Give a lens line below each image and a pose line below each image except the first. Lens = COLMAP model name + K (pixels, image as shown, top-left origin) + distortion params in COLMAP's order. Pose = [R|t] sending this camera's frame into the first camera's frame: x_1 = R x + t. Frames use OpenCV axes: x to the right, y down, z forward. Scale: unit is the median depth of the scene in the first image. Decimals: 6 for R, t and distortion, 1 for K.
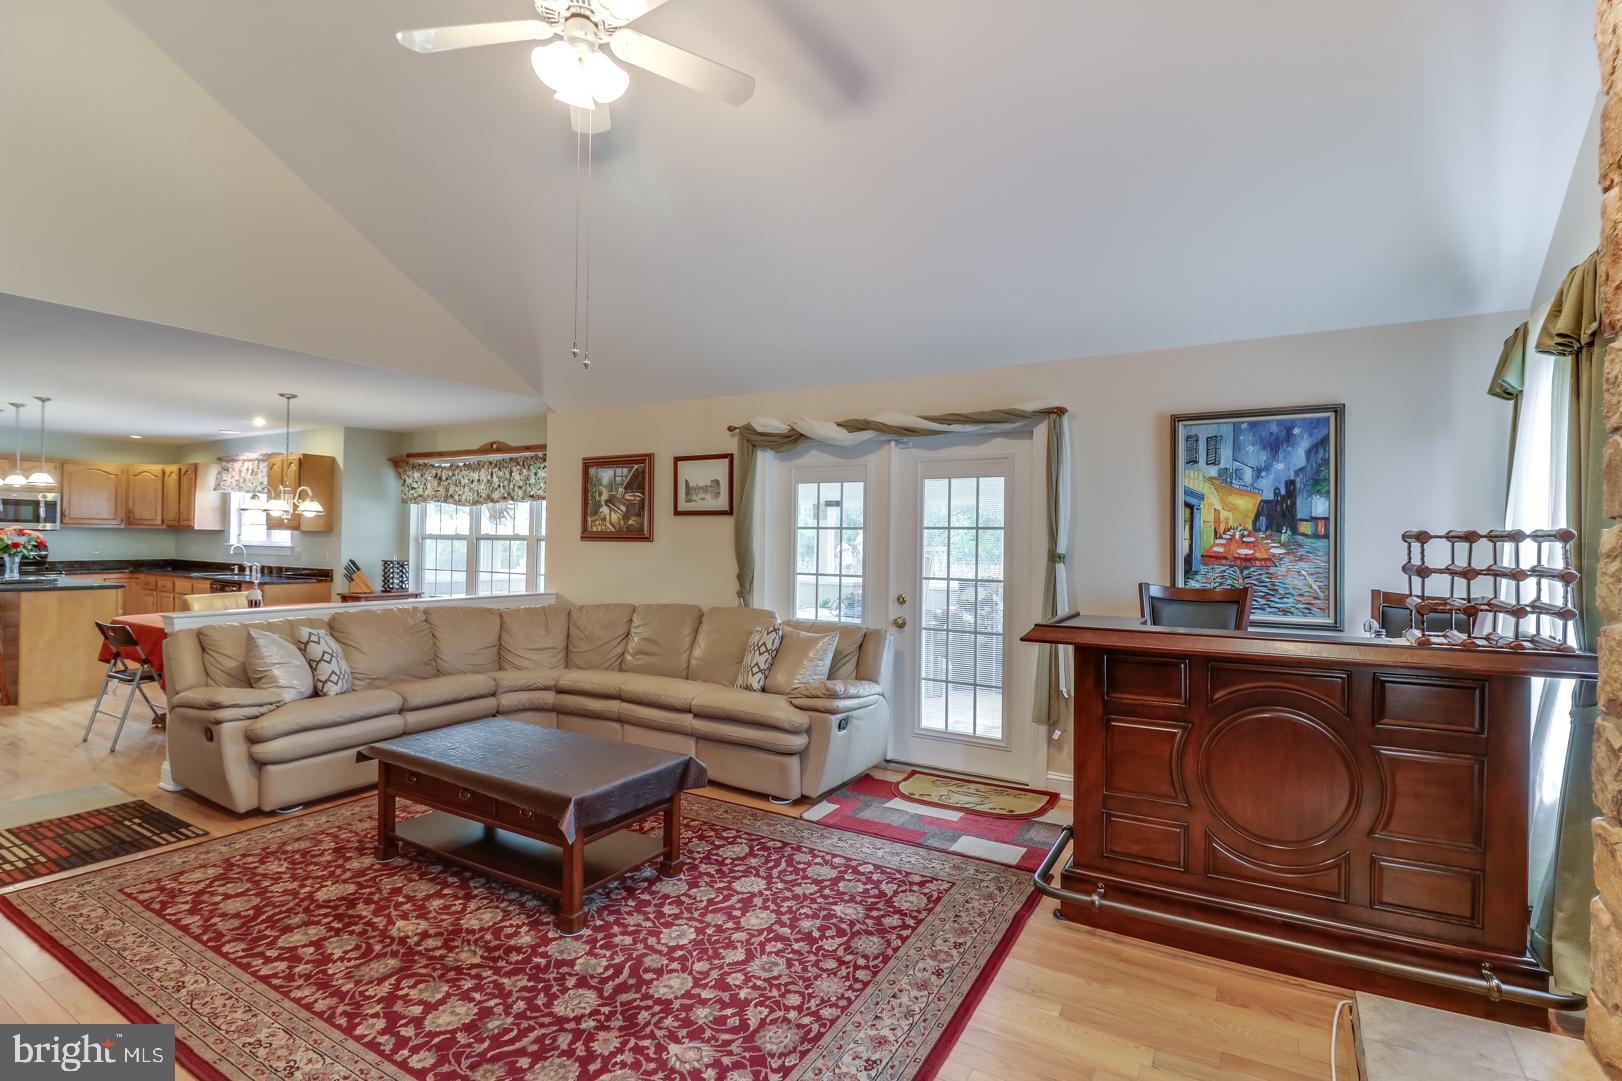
lens RADIAL K [[759.7, 0, 815.2], [0, 759.7, 543.6], [0, 0, 1]] dist [-0.000111, -0.004926]
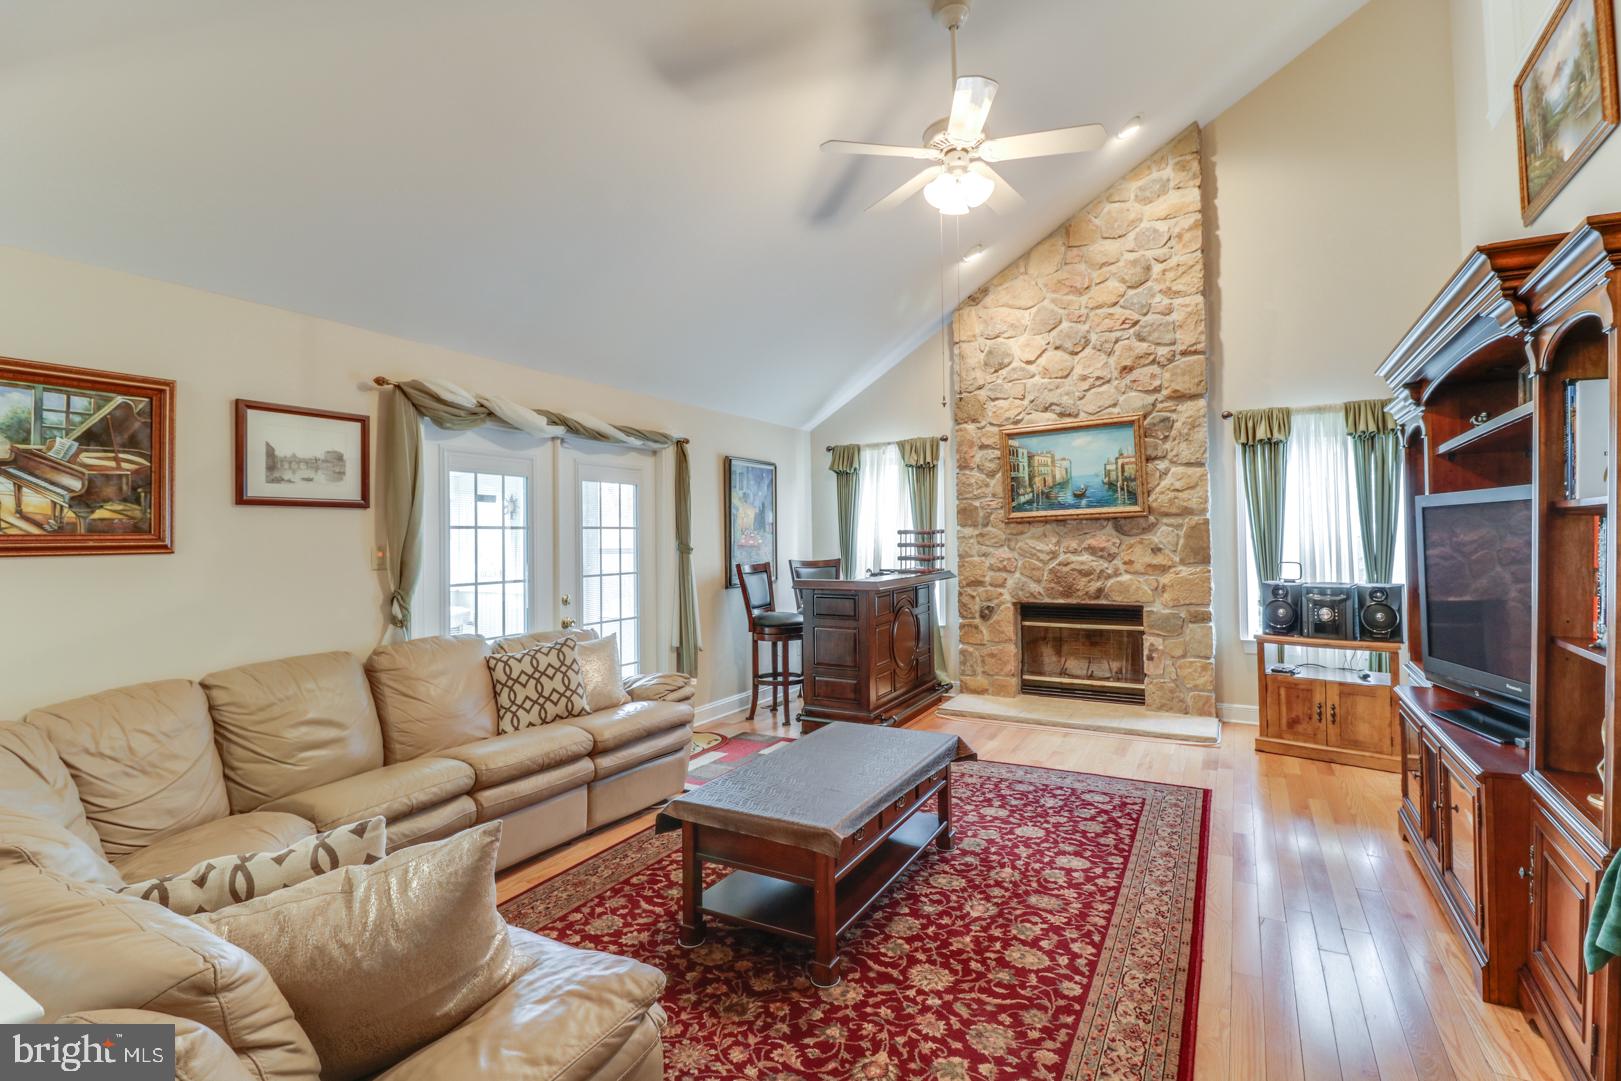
lens RADIAL K [[759.3, 0, 813.1], [0, 759.3, 532.7], [0, 0, 1]] dist [-0.000111, -0.004926]
pose [[-0.026282, -0.000399, 0.999654, -1.407207], [0.024316, 0.999704, 0.001039, -0.012898], [-0.999359, 0.024335, -0.026265, 1.116350]]
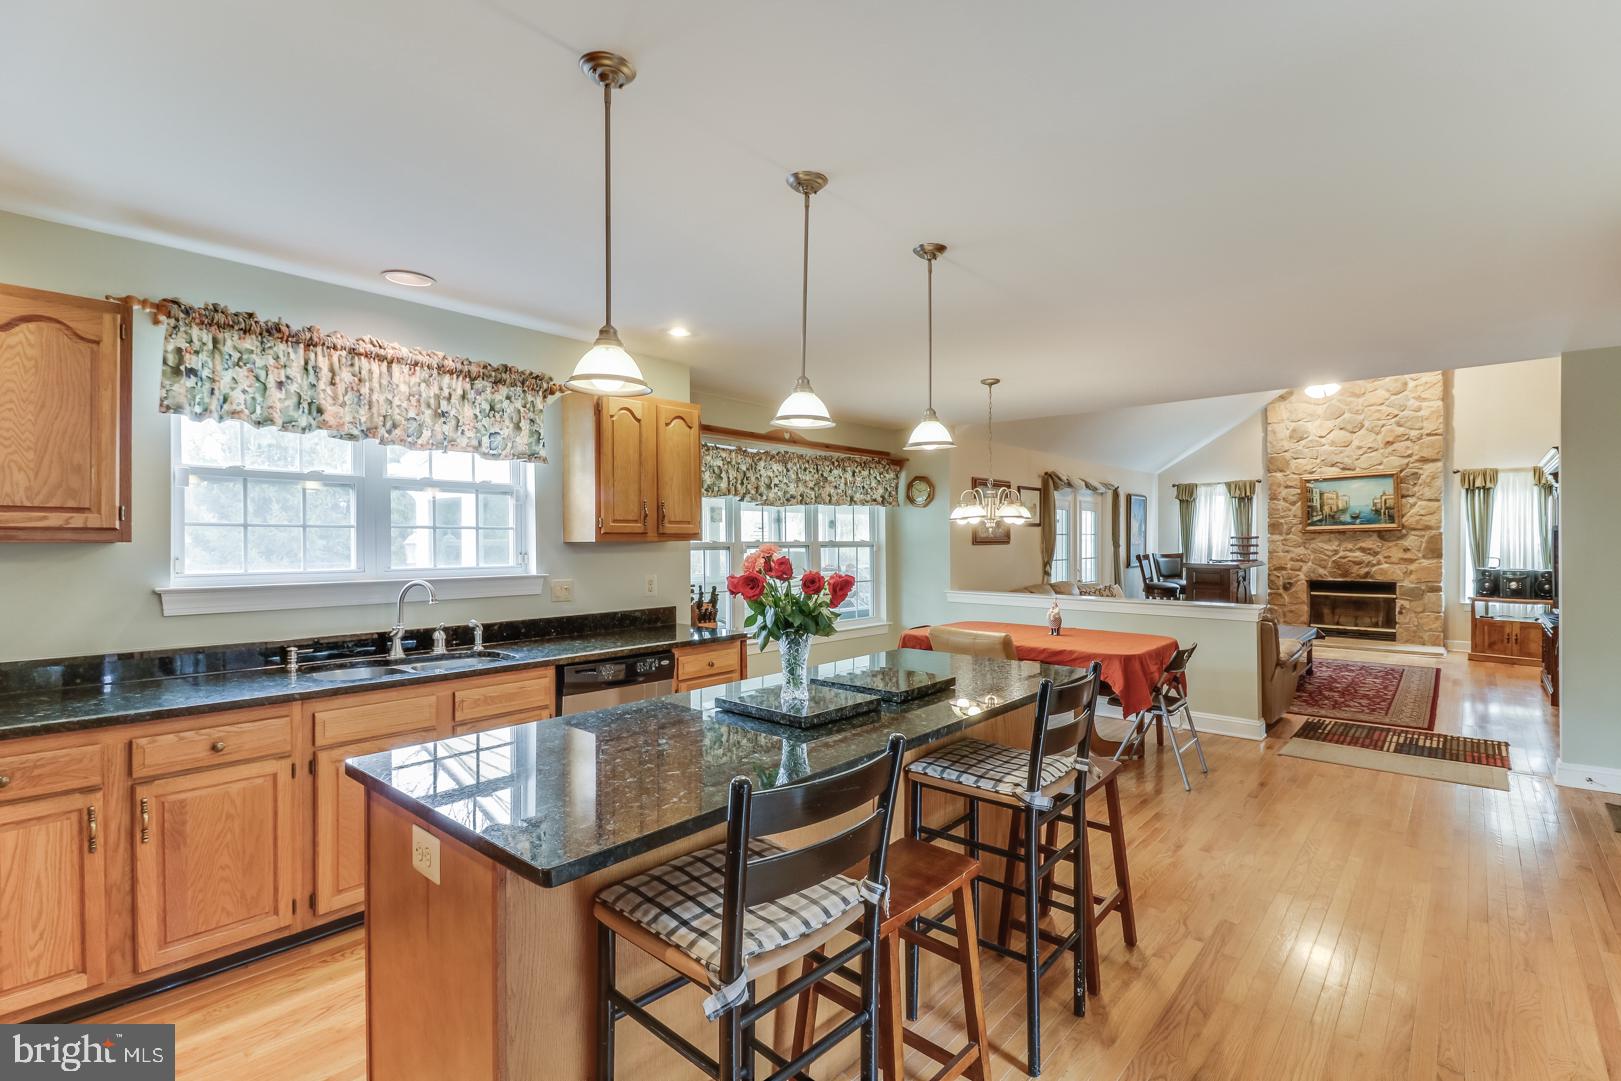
lens RADIAL K [[759.3, 0, 806.1], [0, 759.3, 550.2], [0, 0, 1]] dist [-0.000111, -0.004926]
pose [[0.188466, -0.022725, 0.981817, -3.193060], [0.015265, 0.999679, 0.020209, -0.049509], [-0.981961, 0.011178, 0.188752, 2.116559]]
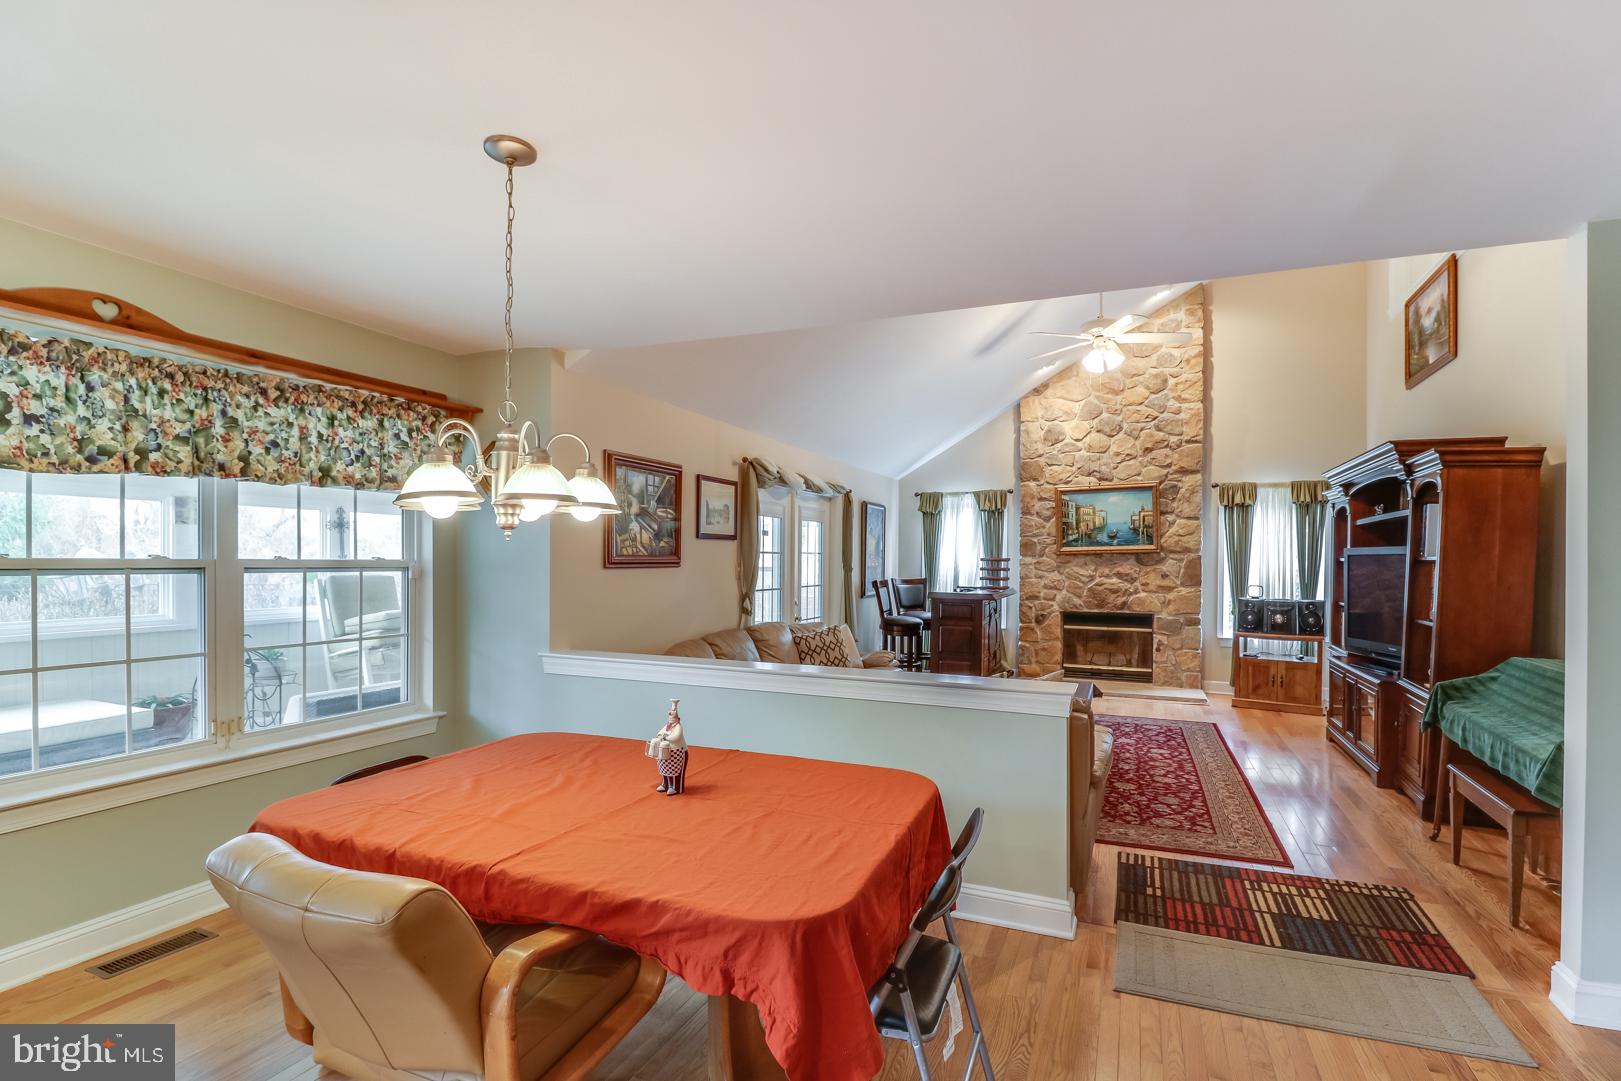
lens RADIAL K [[759.3, 0, 817.7], [0, 759.3, 576.4], [0, 0, 1]] dist [-0.000111, -0.004926]
pose [[-0.138957, -0.031986, 0.989782, -2.097607], [0.002208, 0.999466, 0.032609, -0.038058], [-0.990296, 0.006717, -0.138812, 1.846586]]
